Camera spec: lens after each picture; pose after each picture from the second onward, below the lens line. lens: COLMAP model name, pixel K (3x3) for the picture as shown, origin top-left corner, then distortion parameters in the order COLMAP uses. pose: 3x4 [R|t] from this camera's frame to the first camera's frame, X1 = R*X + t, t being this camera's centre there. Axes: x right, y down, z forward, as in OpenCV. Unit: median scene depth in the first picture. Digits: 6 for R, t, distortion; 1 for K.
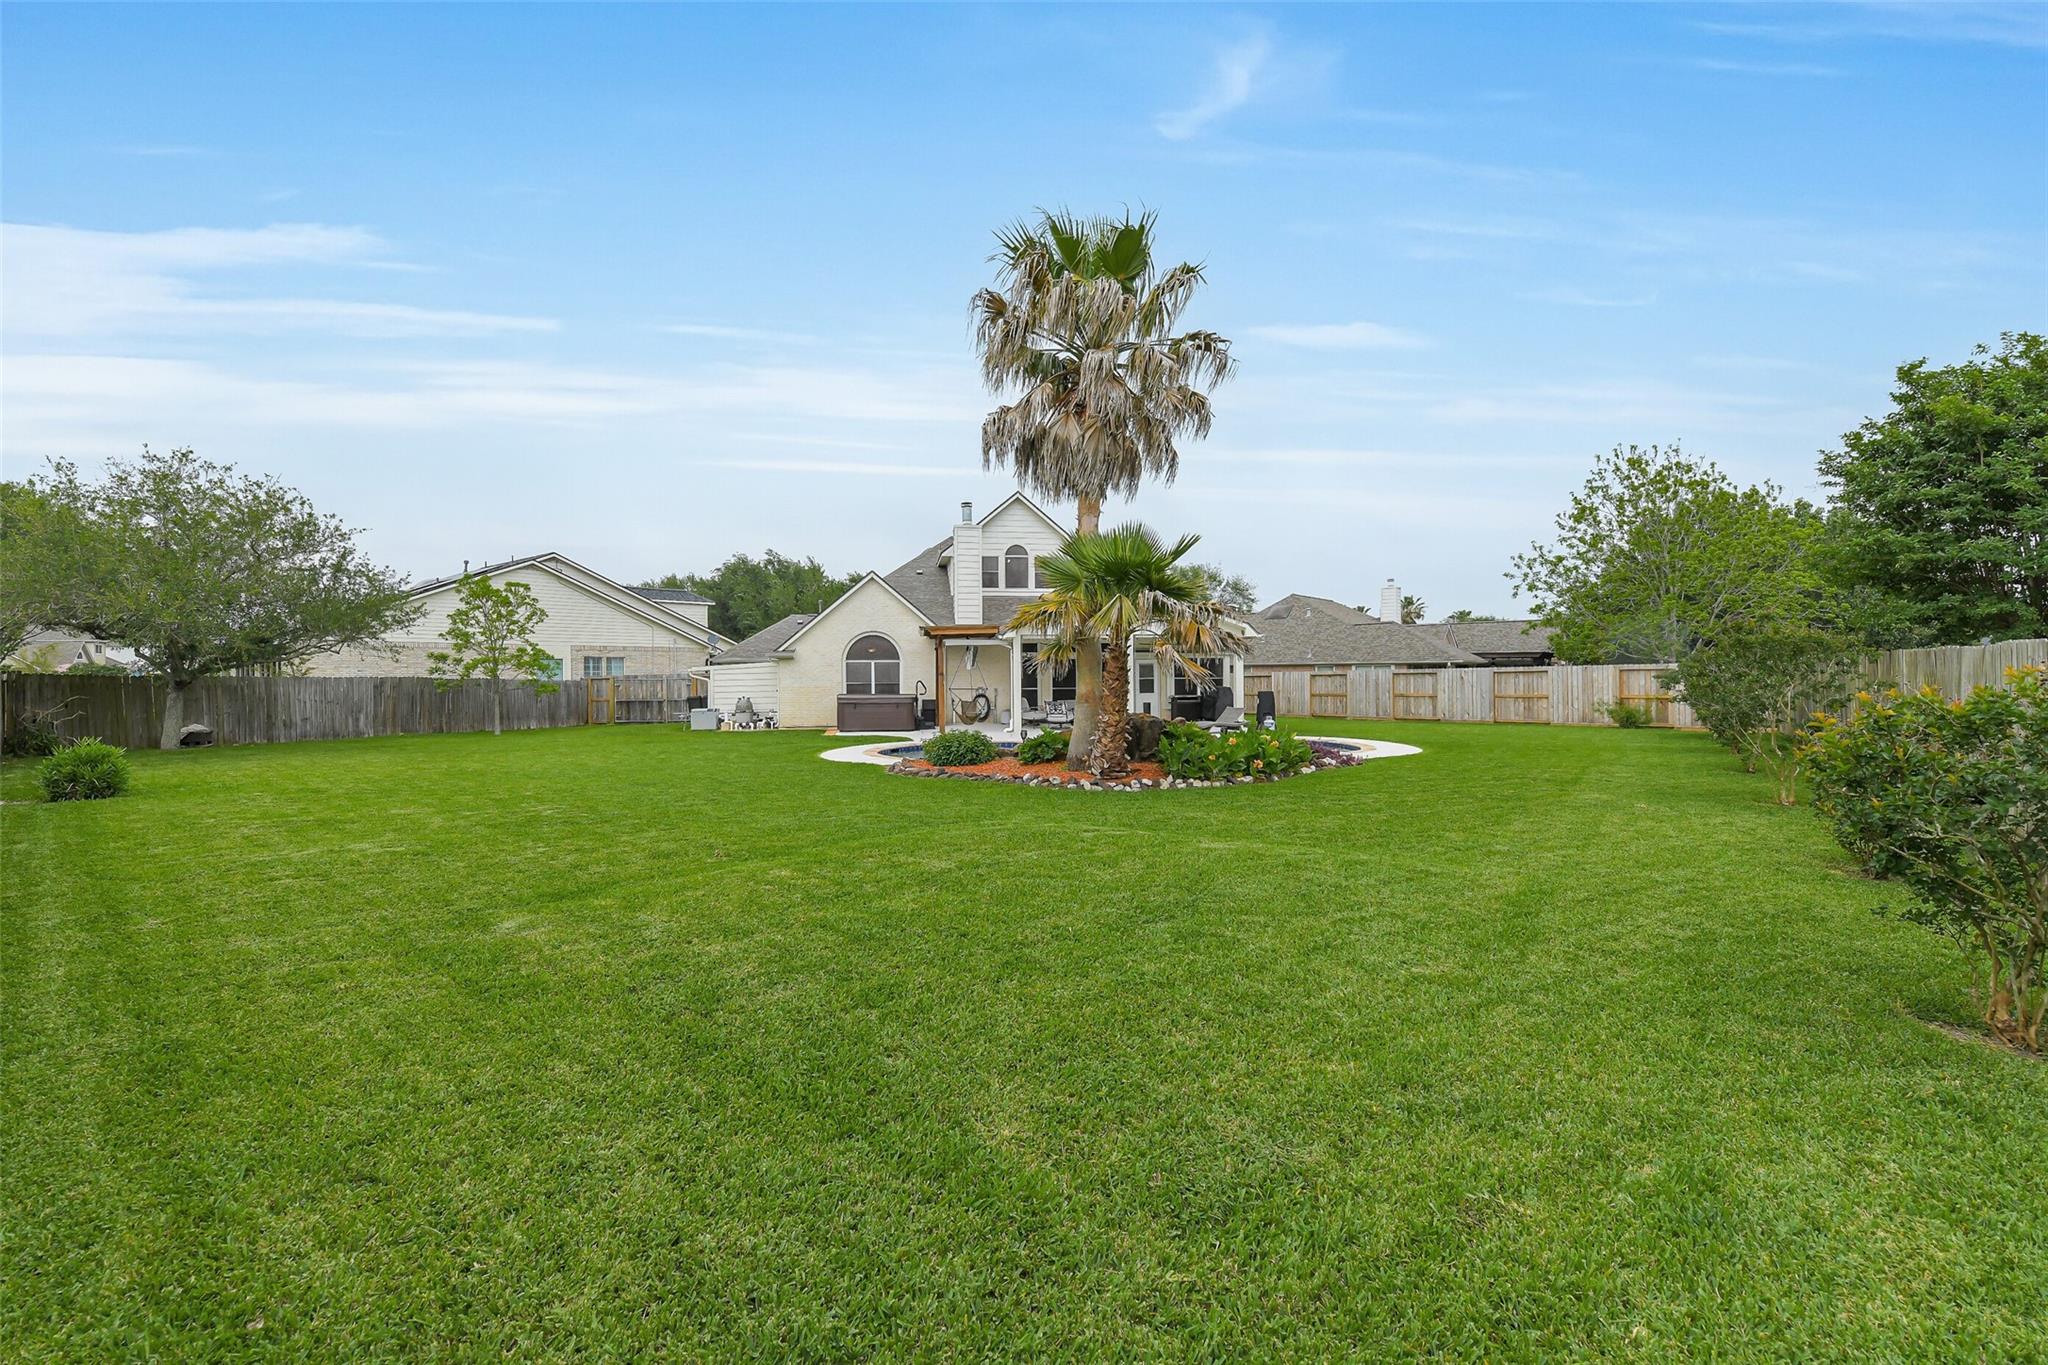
lens RADIAL K [[883.6, 0, 1026.4], [0, 883.6, 671.5], [0, 0, 1]] dist [-0.002182, -0.009247]
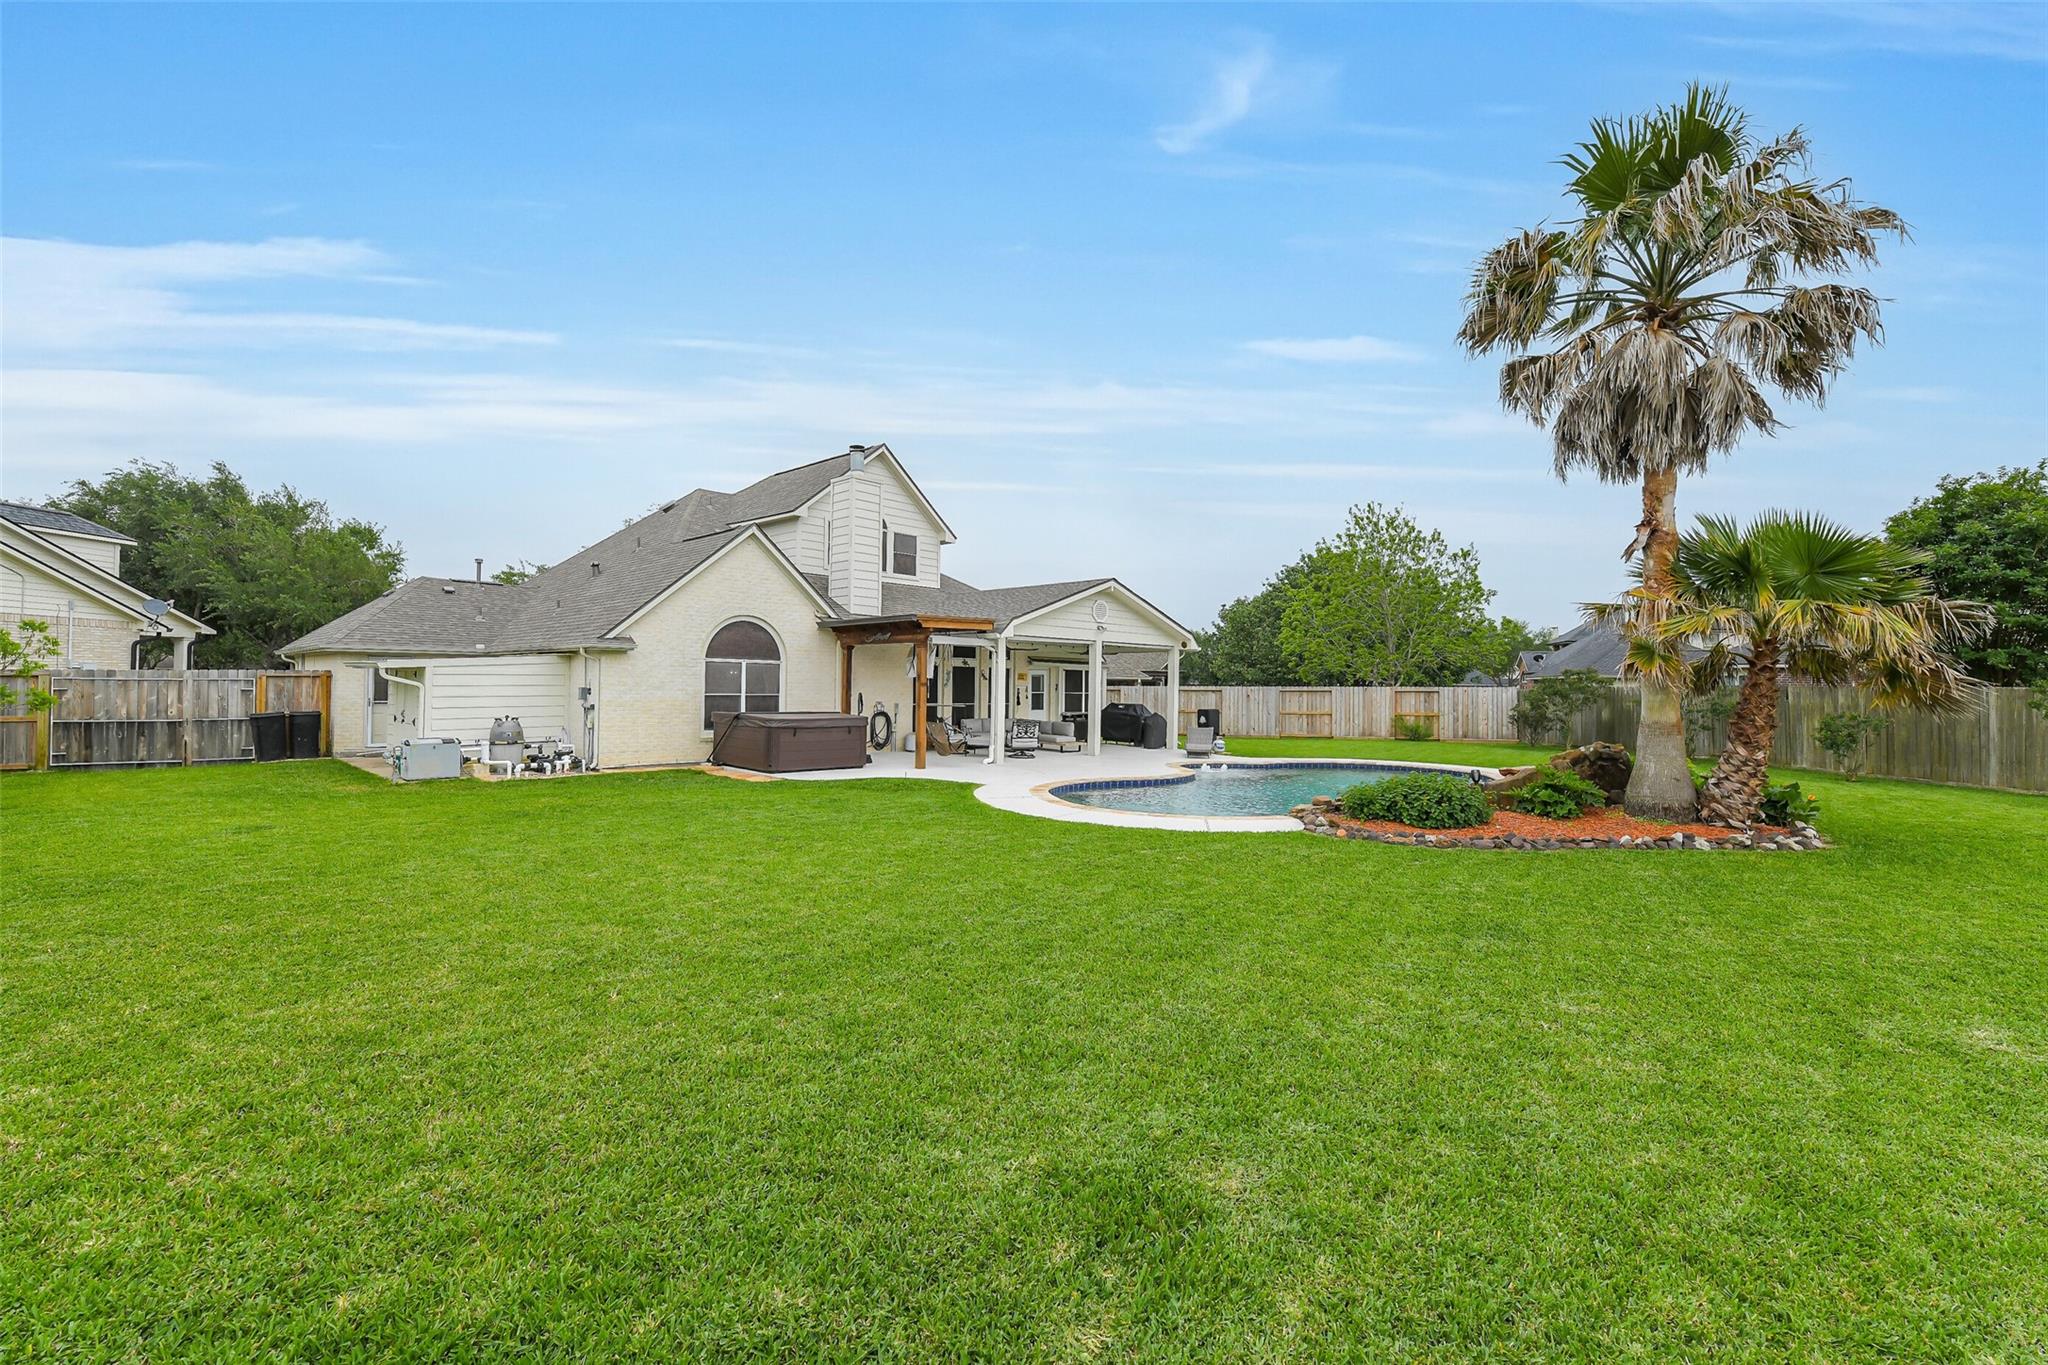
lens RADIAL K [[883.6, 0, 1026.4], [0, 883.6, 671.5], [0, 0, 1]] dist [-0.002182, -0.009247]
pose [[0.773122, 0.027940, 0.633642, -0.431049], [-0.021041, 0.999609, -0.018405, 0.002946], [-0.633909, 0.000897, 0.773407, 0.356757]]
